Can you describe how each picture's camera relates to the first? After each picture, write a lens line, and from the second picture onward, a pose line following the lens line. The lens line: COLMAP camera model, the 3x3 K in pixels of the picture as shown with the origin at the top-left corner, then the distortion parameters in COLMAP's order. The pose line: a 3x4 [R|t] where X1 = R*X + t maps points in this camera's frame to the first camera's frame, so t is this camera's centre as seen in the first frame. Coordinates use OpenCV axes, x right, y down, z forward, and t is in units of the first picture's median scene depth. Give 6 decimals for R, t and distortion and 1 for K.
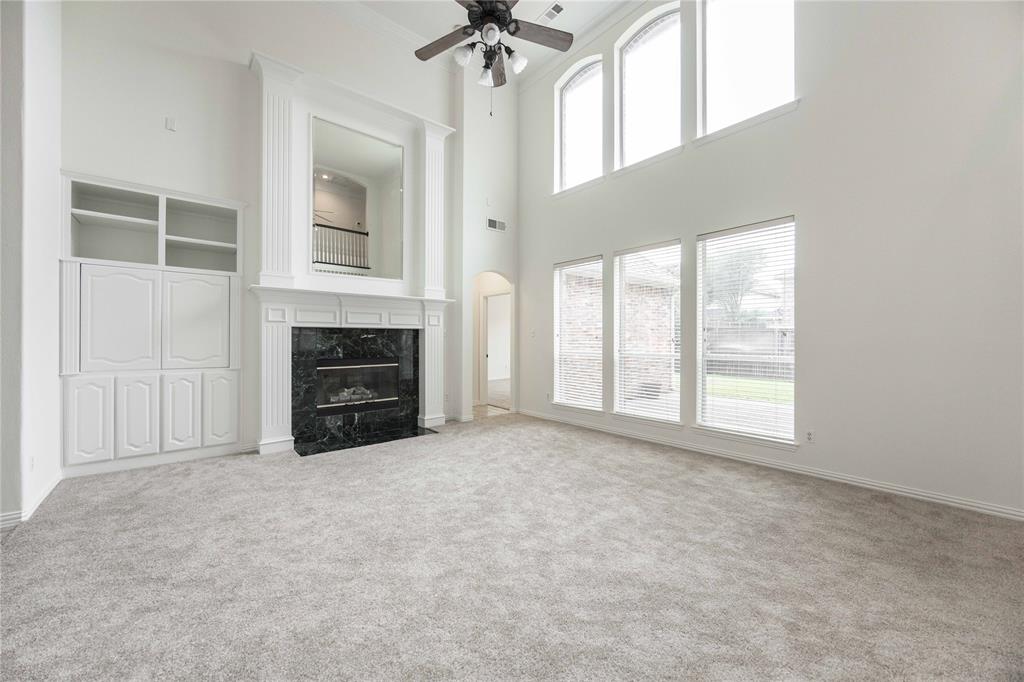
lens RADIAL K [[395.4, 0, 506.2], [0, 395.4, 338.5], [0, 0, 1]] dist [-0.003152, -0.000164]
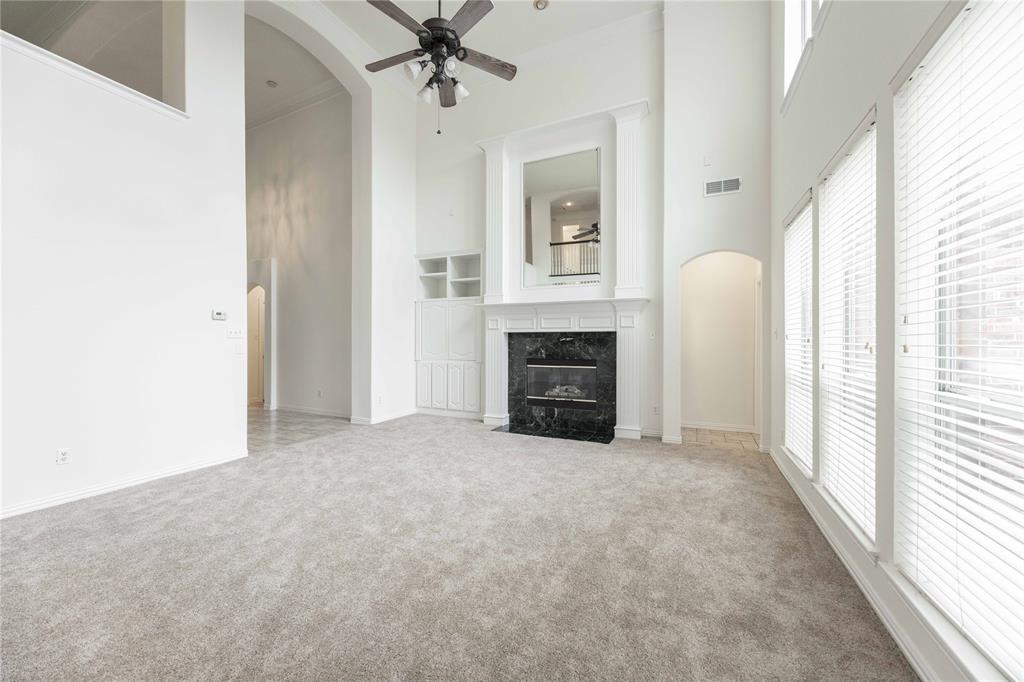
lens RADIAL K [[395.4, 0, 518.8], [0, 395.4, 338.0], [0, 0, 1]] dist [-0.003152, -0.000164]
pose [[0.412133, -0.006976, -0.911097, 0.620720], [-0.000338, 0.999969, -0.007809, -0.001061], [0.911123, 0.003526, 0.412118, 0.459508]]
